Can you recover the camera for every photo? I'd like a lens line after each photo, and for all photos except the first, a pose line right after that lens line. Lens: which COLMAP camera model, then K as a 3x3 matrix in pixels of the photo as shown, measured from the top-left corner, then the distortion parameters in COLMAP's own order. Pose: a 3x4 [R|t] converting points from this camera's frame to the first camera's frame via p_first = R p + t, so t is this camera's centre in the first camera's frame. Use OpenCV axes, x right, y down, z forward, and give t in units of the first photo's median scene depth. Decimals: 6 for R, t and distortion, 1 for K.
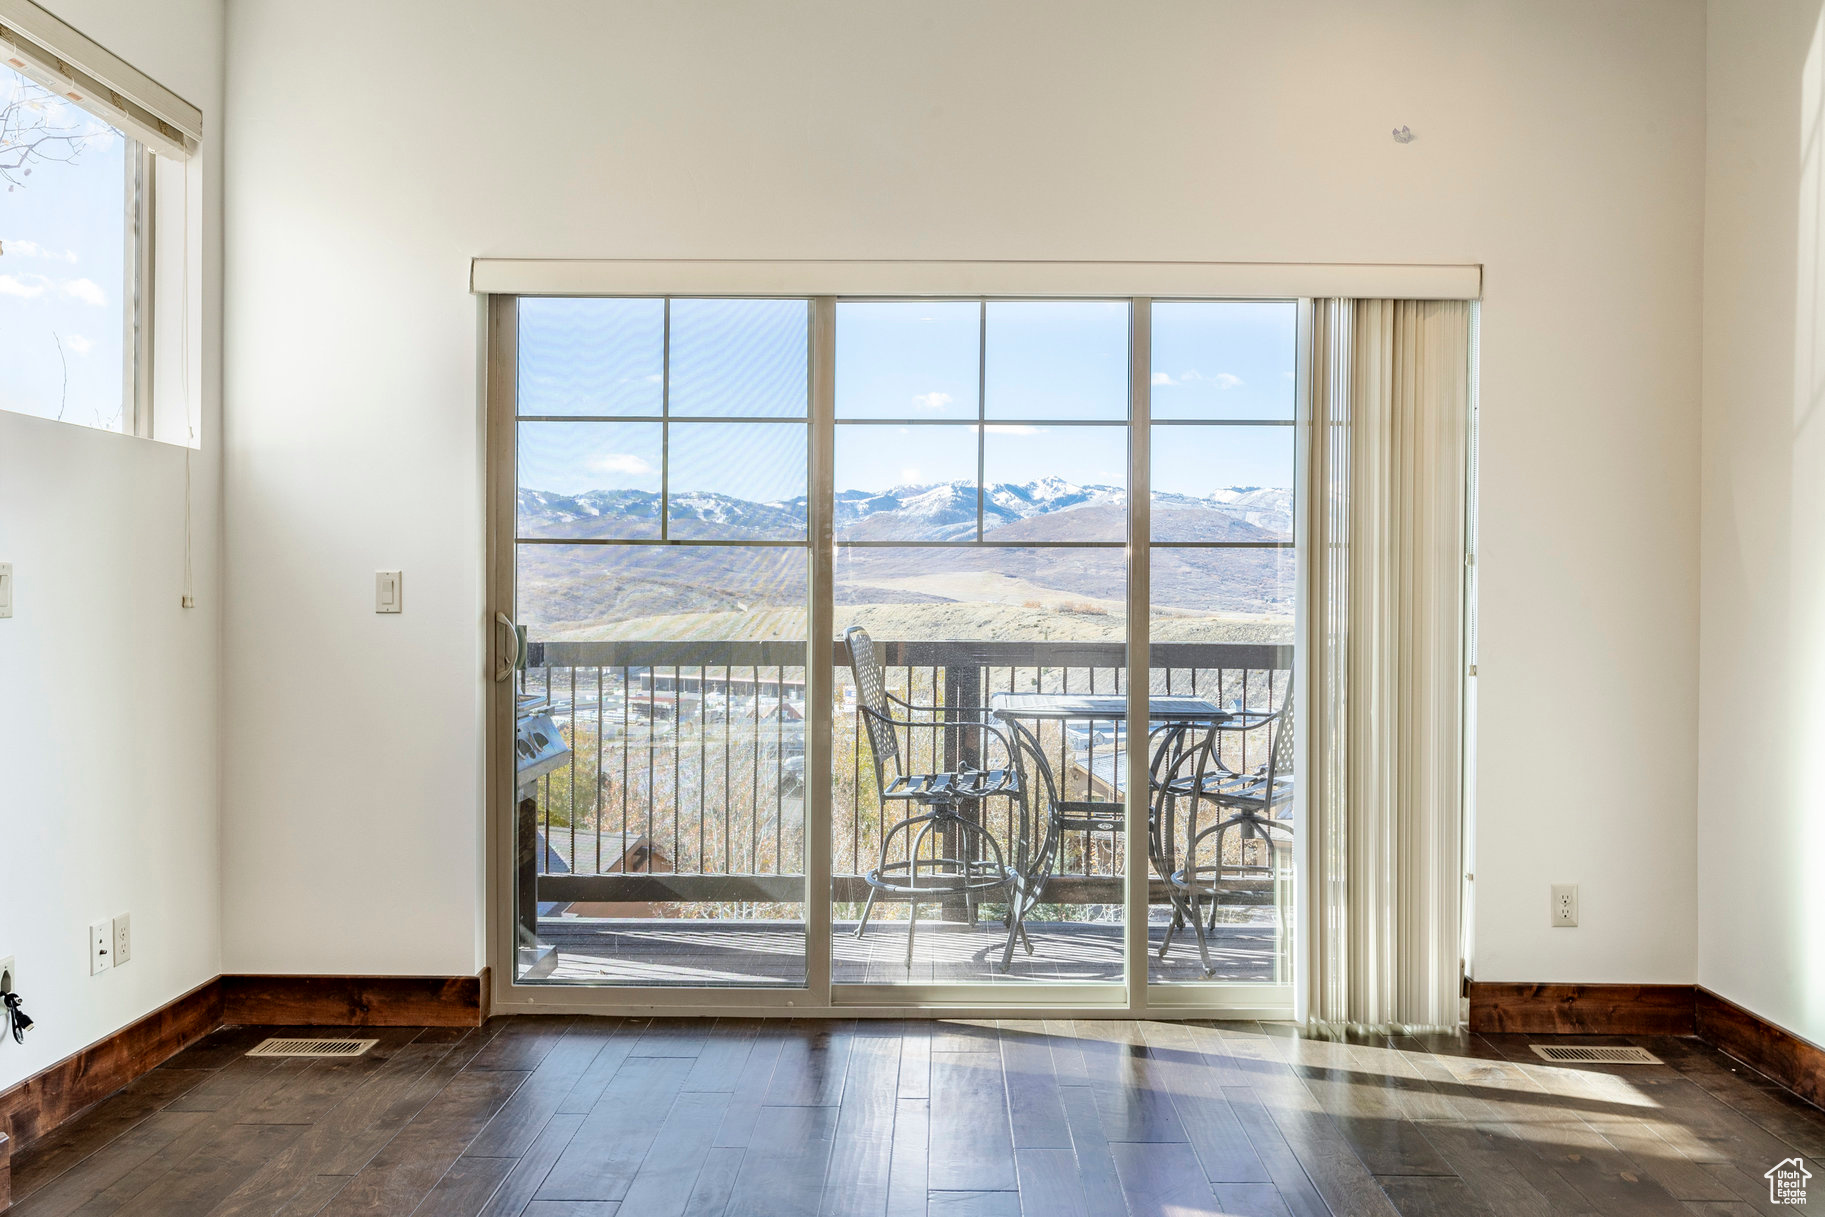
lens RADIAL K [[1515.5, 0, 912.7], [0, 1515.5, 597.7], [0, 0, 1]] dist [-0.001987, 0.011134]
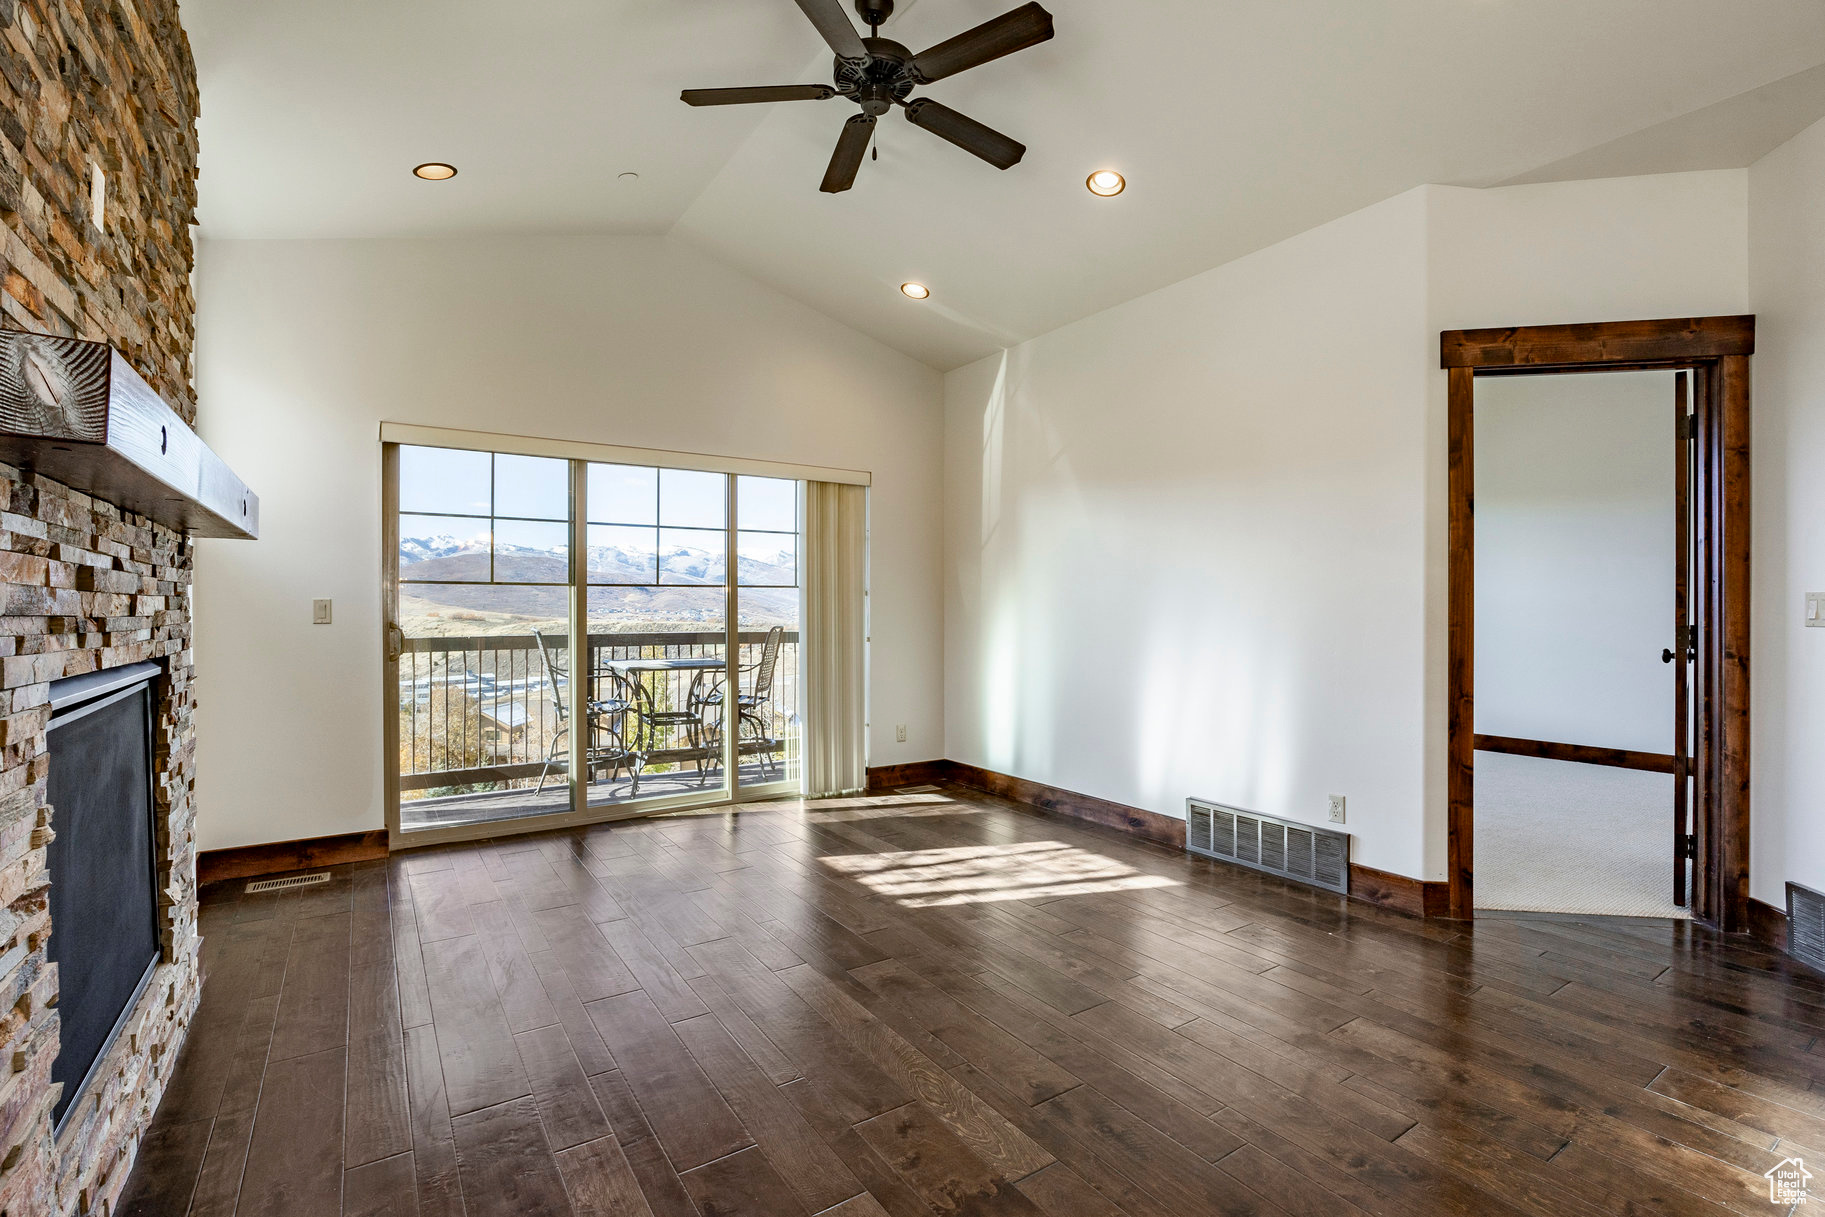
lens RADIAL K [[828.8, 0, 928.9], [0, 828.8, 611.8], [0, 0, 1]] dist [-0.025033, 0.000114]
pose [[0.818150, -0.009791, 0.574921, -0.309323], [0.008083, 0.999952, 0.005526, -0.002901], [-0.574948, 0.000126, 0.818190, -0.138242]]
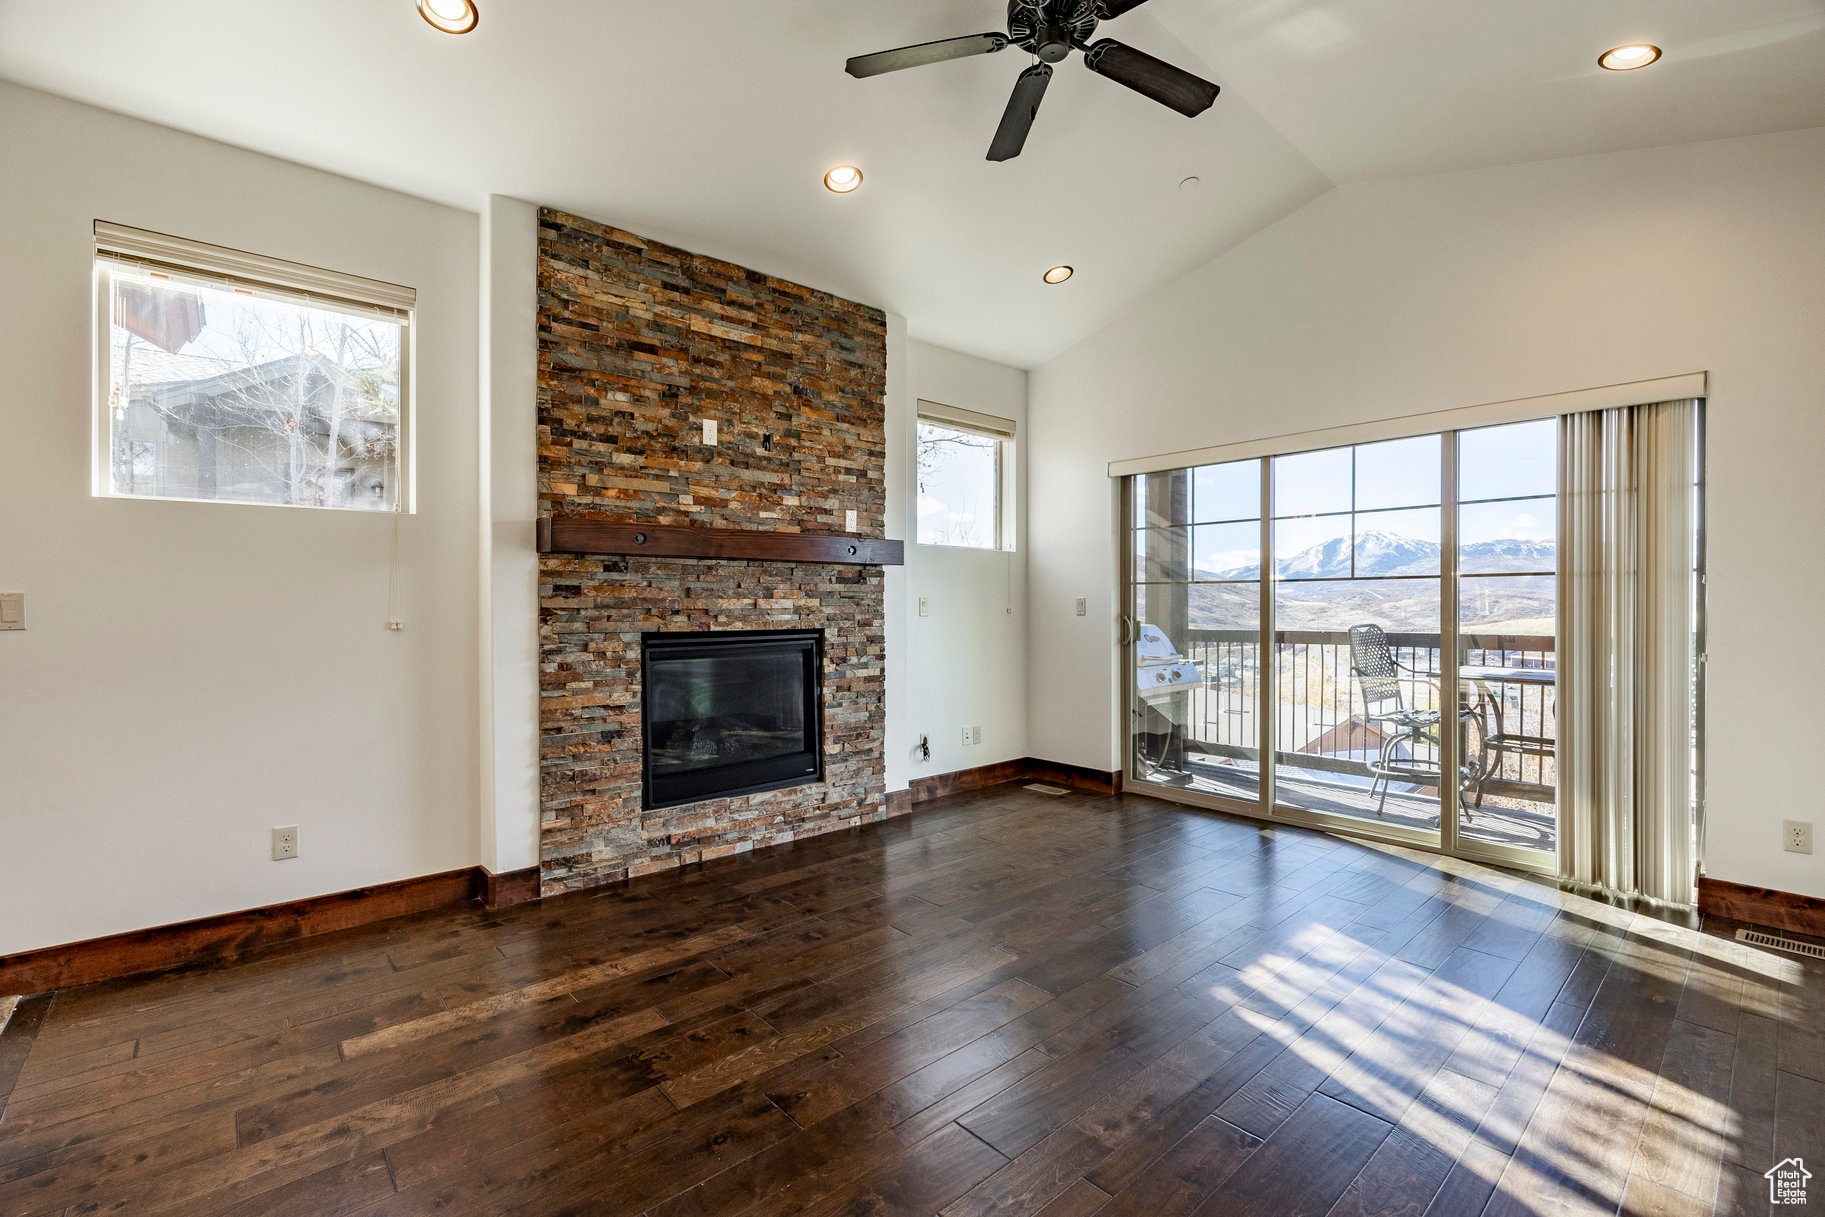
lens RADIAL K [[791.0, 0, 917.3], [0, 791.0, 602.7], [0, 0, 1]] dist [-0.020200, 0.000949]
pose [[0.671499, -0.008725, -0.740954, 0.405996], [0.003451, 0.999957, -0.008646, 0.000069], [0.740998, 0.003249, 0.671500, -0.030353]]
